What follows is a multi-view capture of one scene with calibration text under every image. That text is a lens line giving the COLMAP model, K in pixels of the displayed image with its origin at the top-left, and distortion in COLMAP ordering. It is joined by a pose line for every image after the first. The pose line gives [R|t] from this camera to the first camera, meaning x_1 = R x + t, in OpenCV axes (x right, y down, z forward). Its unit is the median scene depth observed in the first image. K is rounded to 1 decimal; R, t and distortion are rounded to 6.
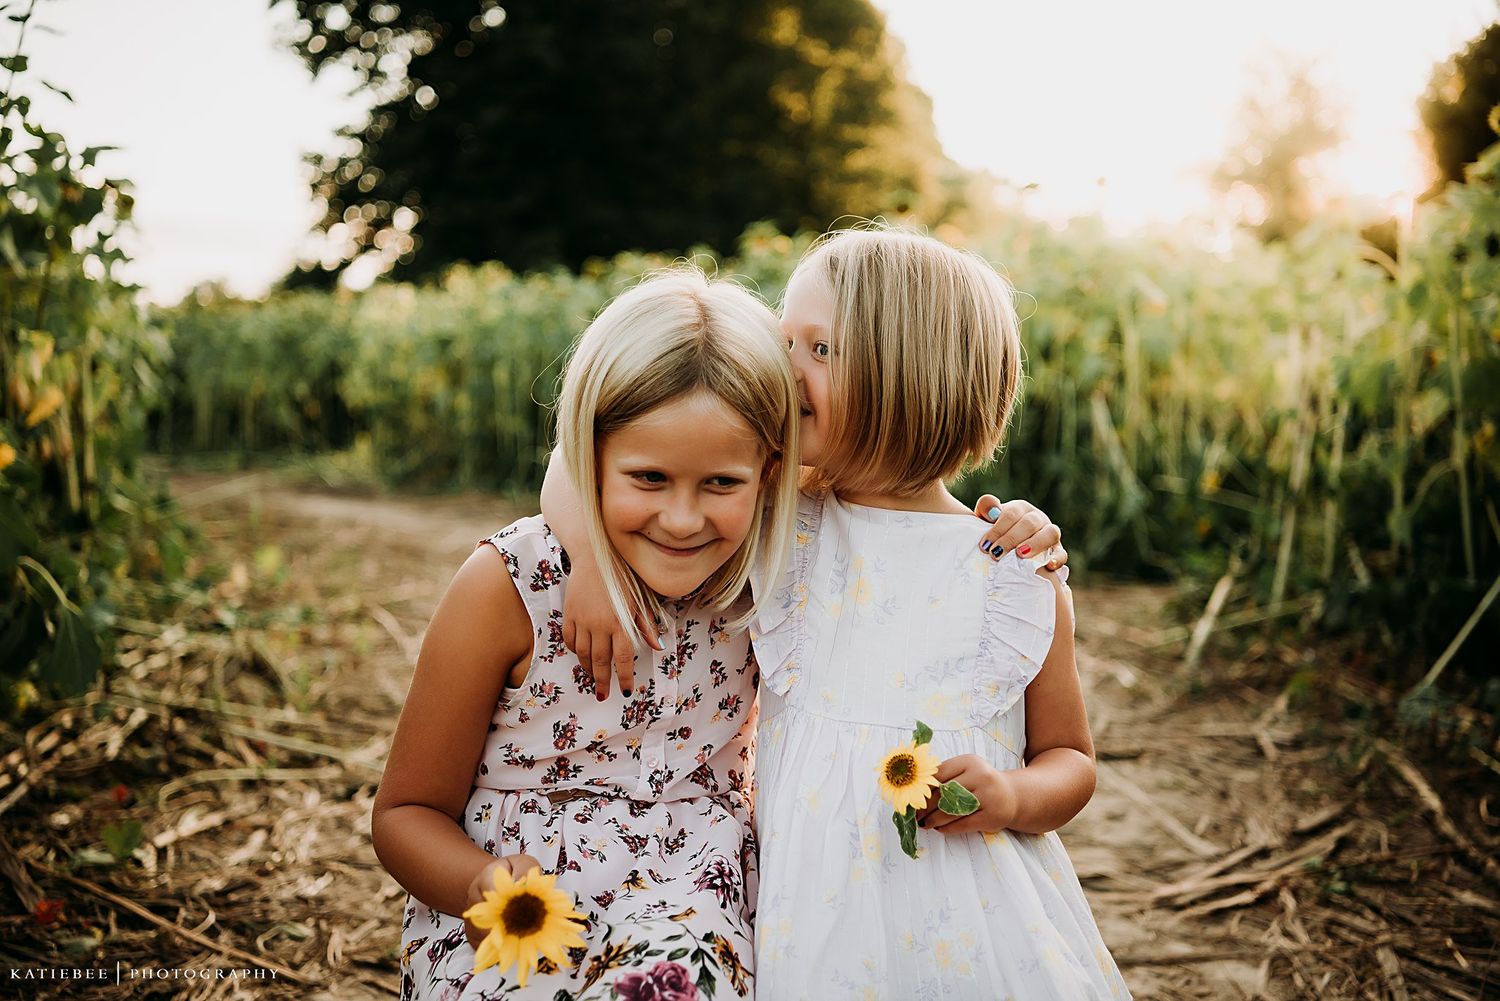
lens RADIAL K [[2050.7, 0, 737.4], [0, 2050.7, 510.6], [0, 0, 1]] dist [0.121714, 0.000000]
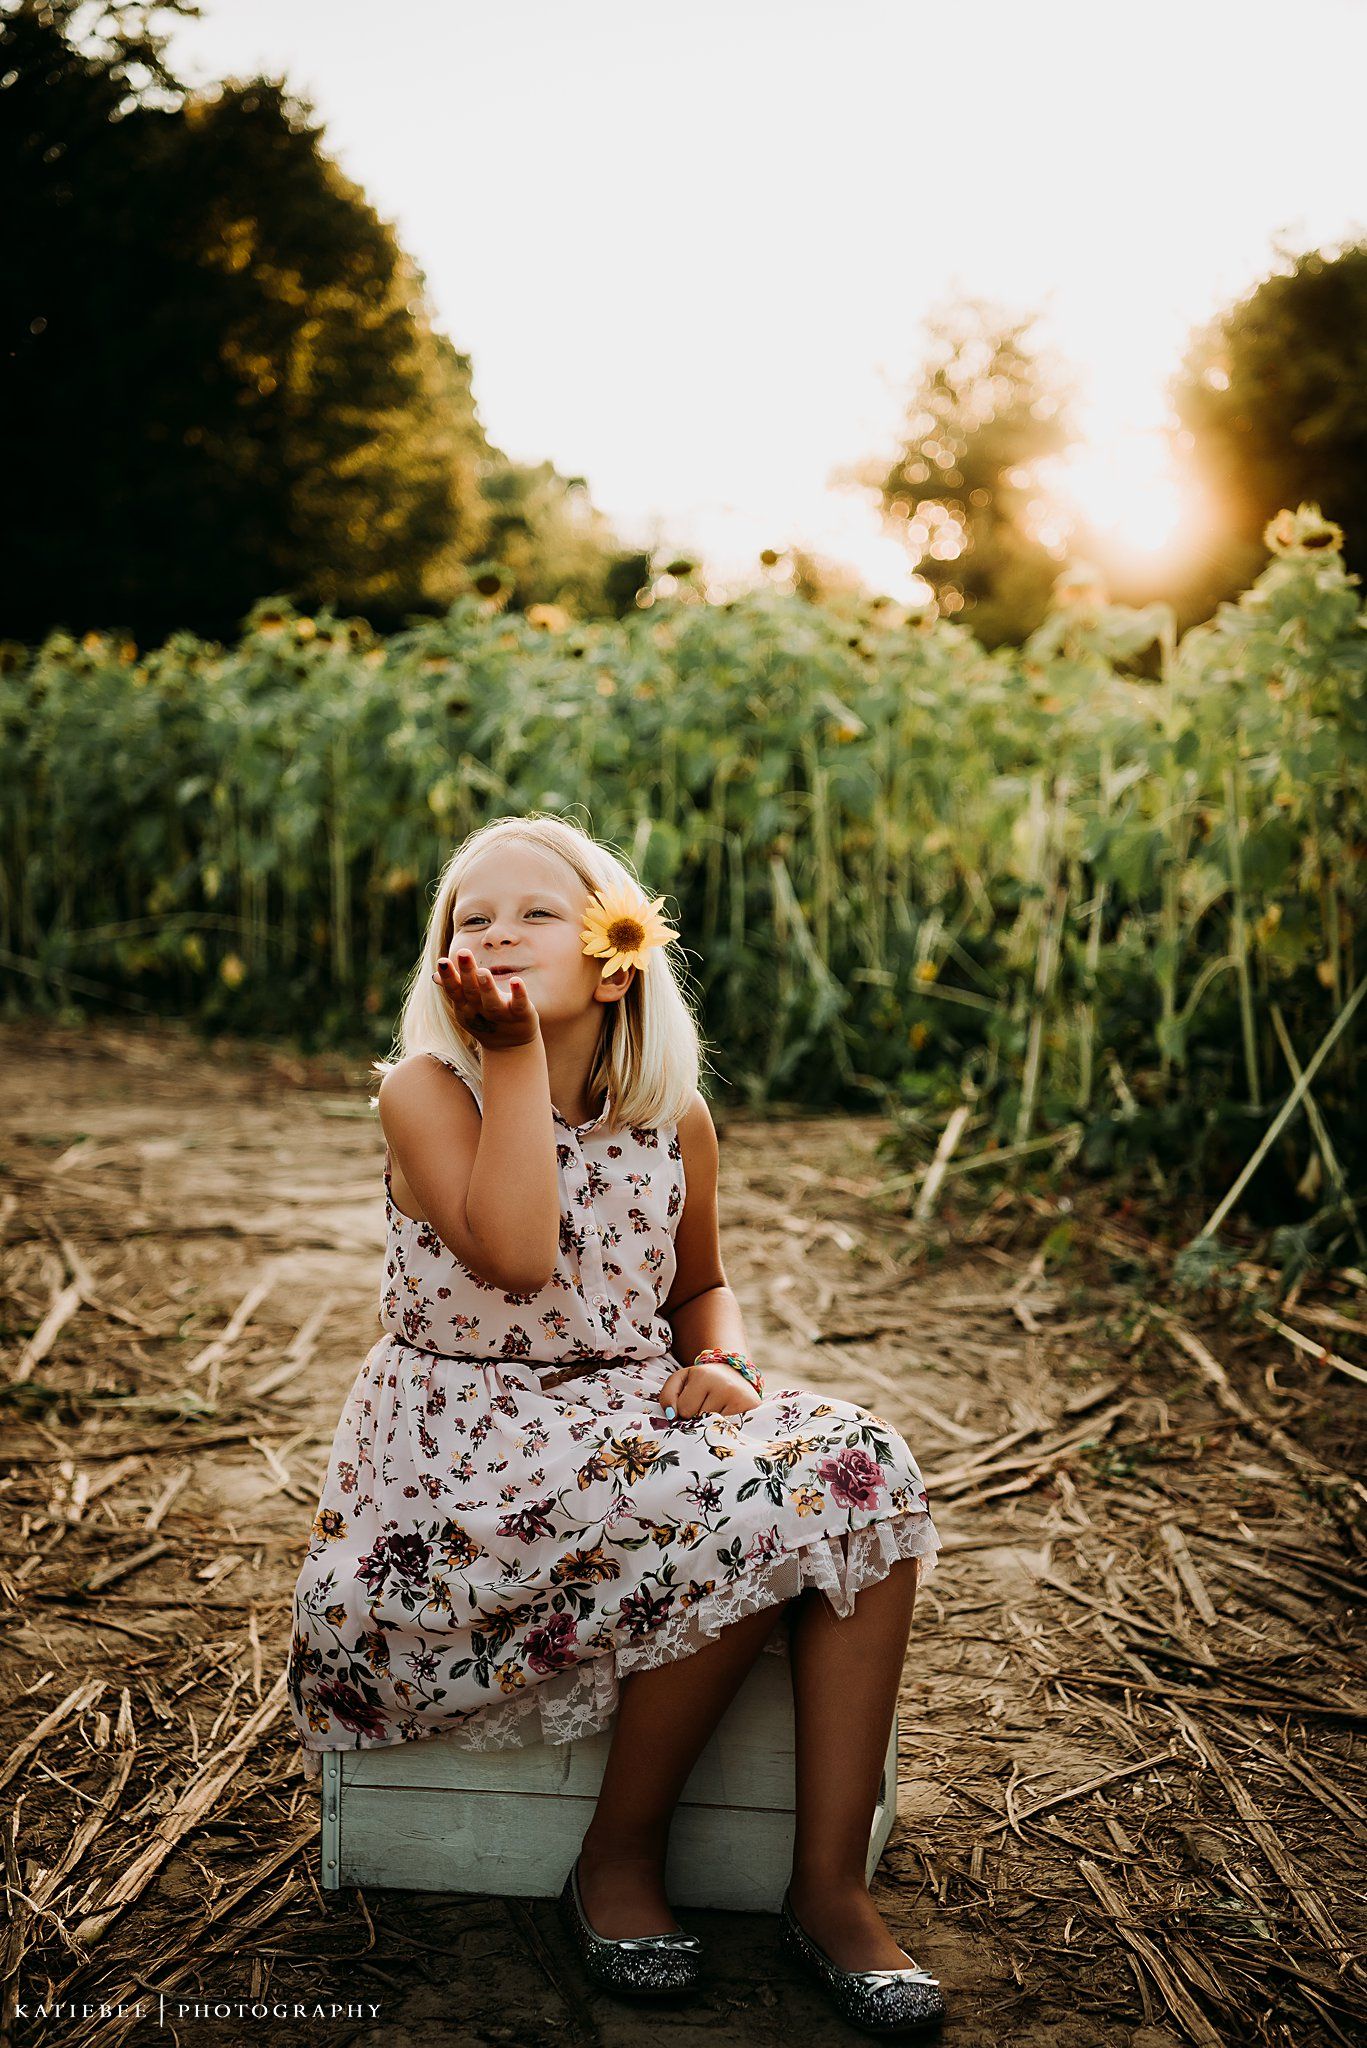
lens RADIAL K [[3346.6, 0, 684.8], [0, 3346.6, 1027.2], [0, 0, 1]] dist [0.080595, 0.000000]
pose [[0.985505, -0.020322, 0.168428, -0.080322], [0.017701, 0.999698, 0.017052, -0.021971], [-0.168723, -0.013824, 0.985567, -0.233300]]
